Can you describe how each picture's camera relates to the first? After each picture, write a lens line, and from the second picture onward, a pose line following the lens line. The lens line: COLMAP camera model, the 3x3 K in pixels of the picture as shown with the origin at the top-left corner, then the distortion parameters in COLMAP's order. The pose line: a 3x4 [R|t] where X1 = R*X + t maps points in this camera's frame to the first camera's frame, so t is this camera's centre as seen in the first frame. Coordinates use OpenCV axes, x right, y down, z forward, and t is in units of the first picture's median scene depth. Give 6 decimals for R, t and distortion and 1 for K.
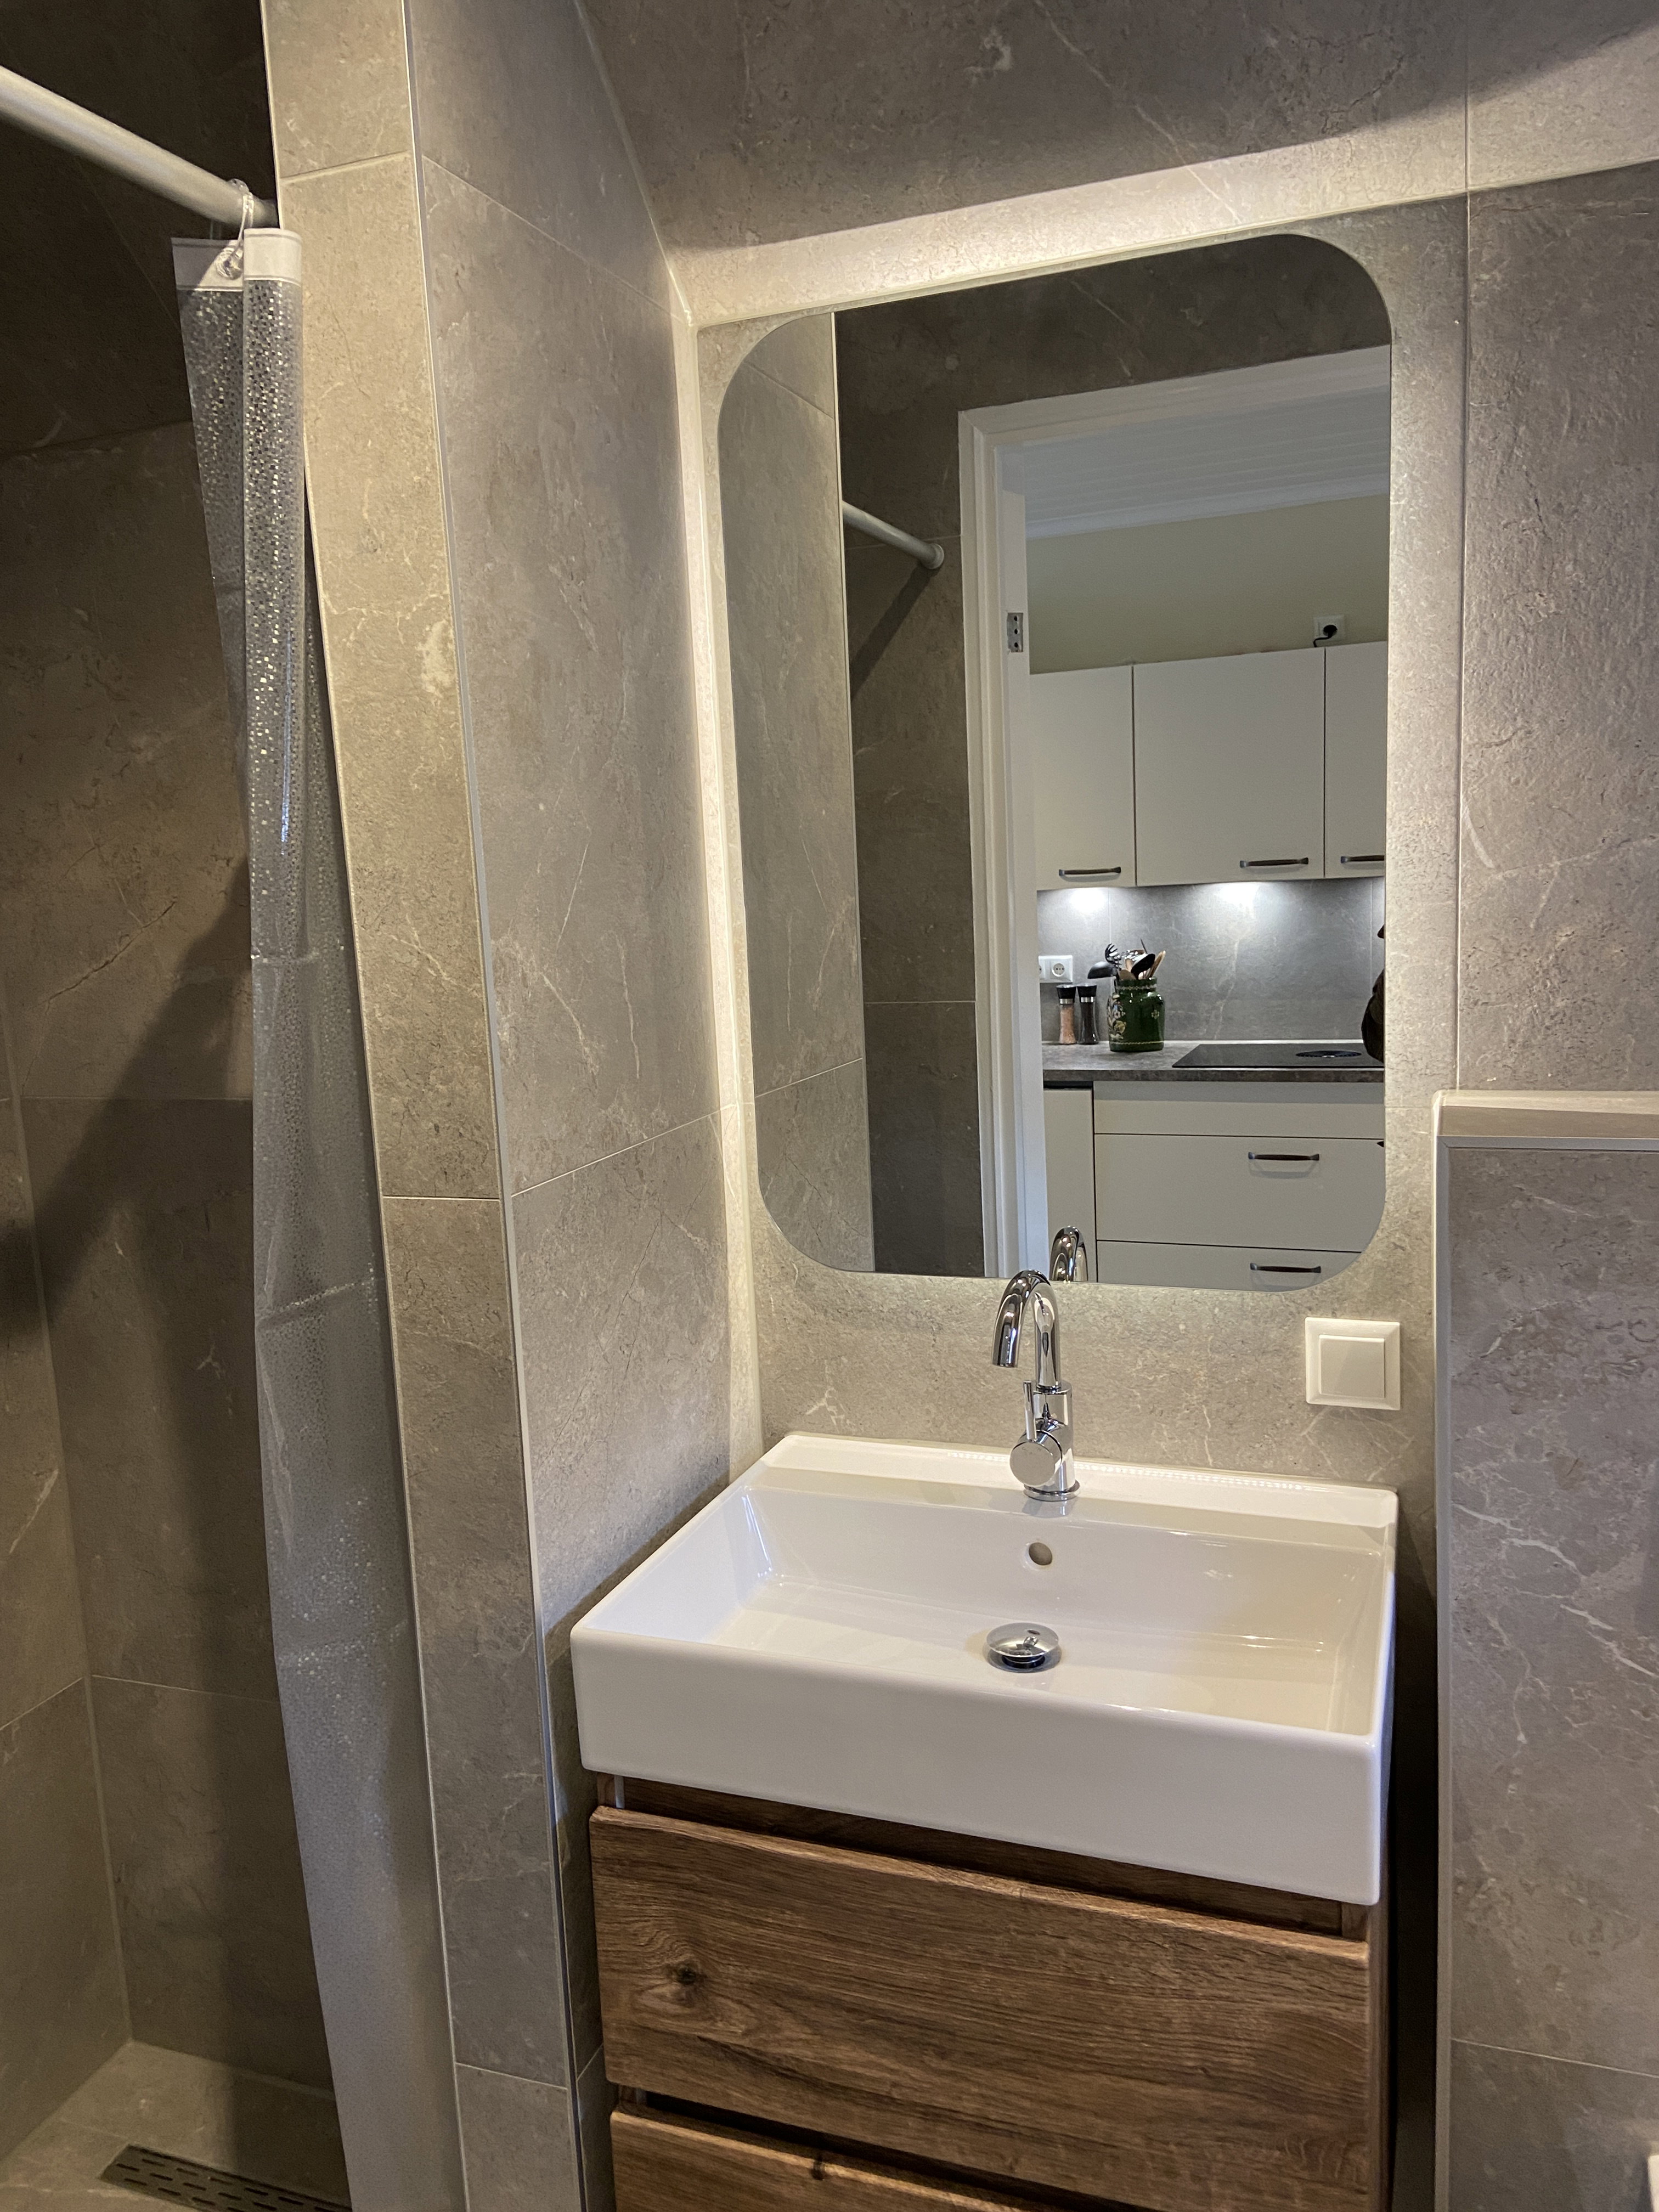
lens RADIAL K [[1665.3, 0, 818.7], [0, 1665.3, 1093.9], [0, 0, 1]] dist [0.130216, -0.156576]
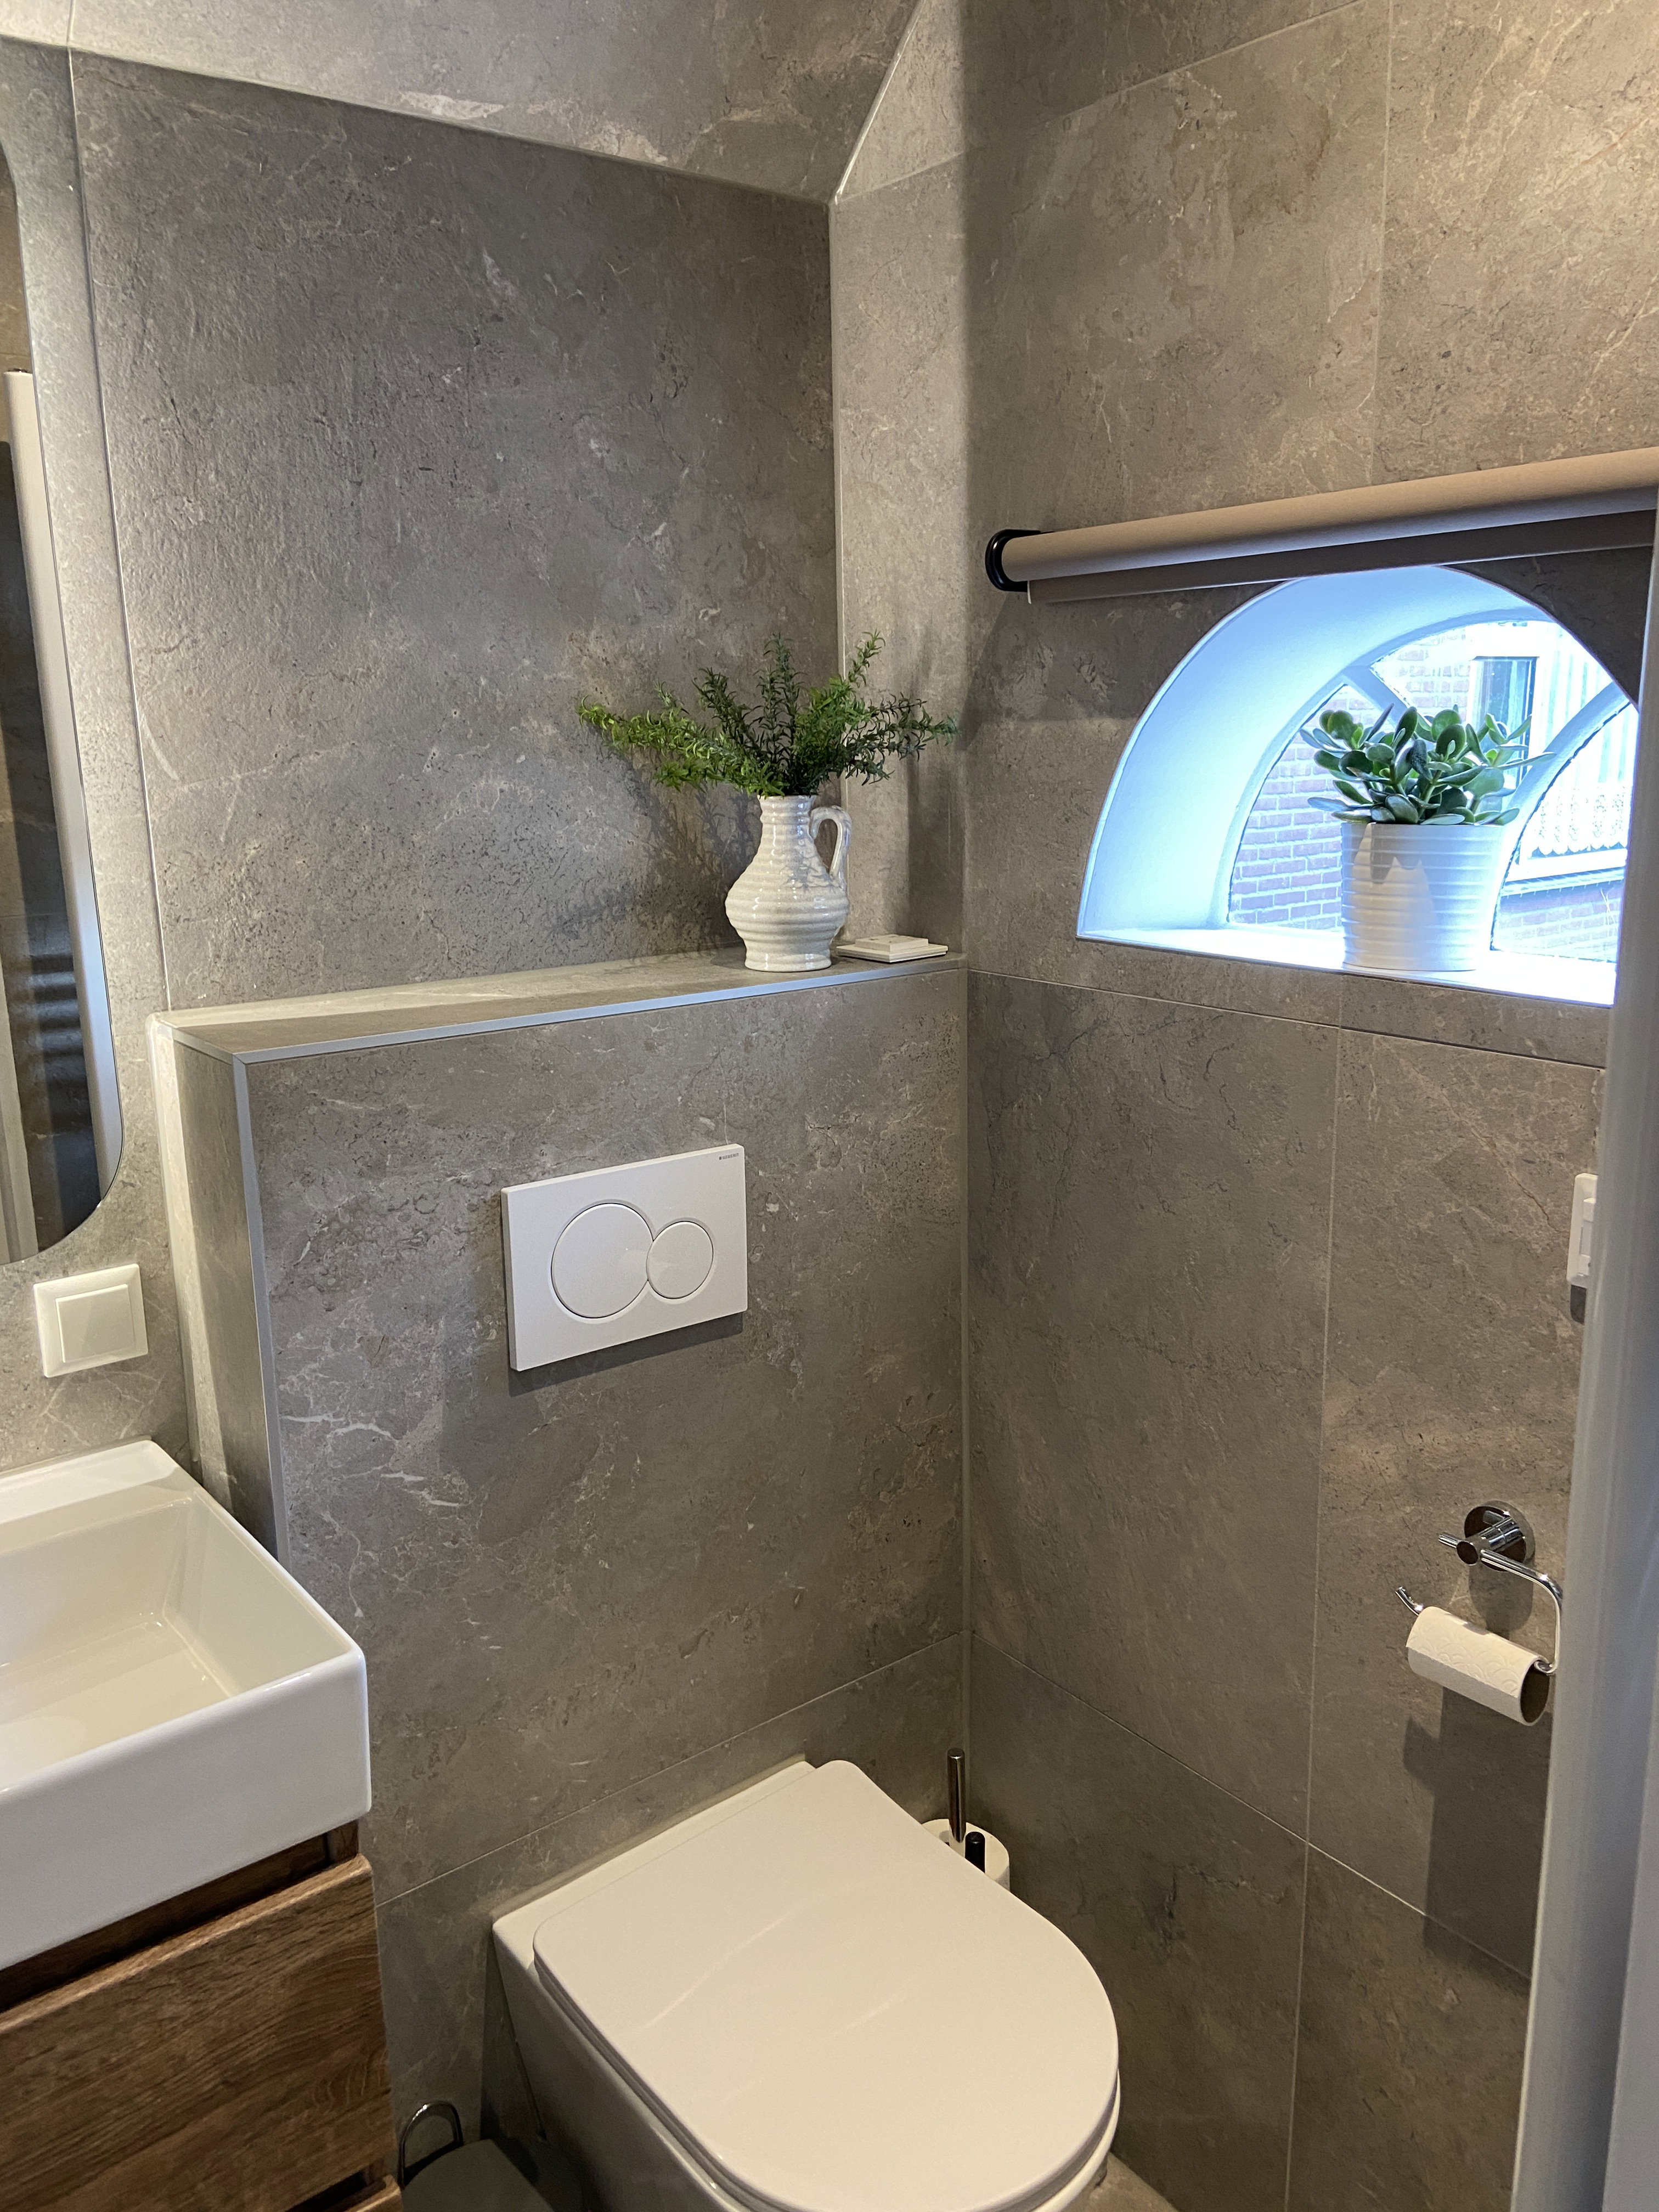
lens RADIAL K [[1684.4, 0, 803.4], [0, 1684.4, 1088.2], [0, 0, 1]] dist [0.123350, -0.156552]
pose [[0.521656, -0.143805, 0.840949, -0.280436], [0.115670, 0.988512, 0.097287, -0.012764], [-0.845279, 0.046522, 0.532297, 0.189839]]
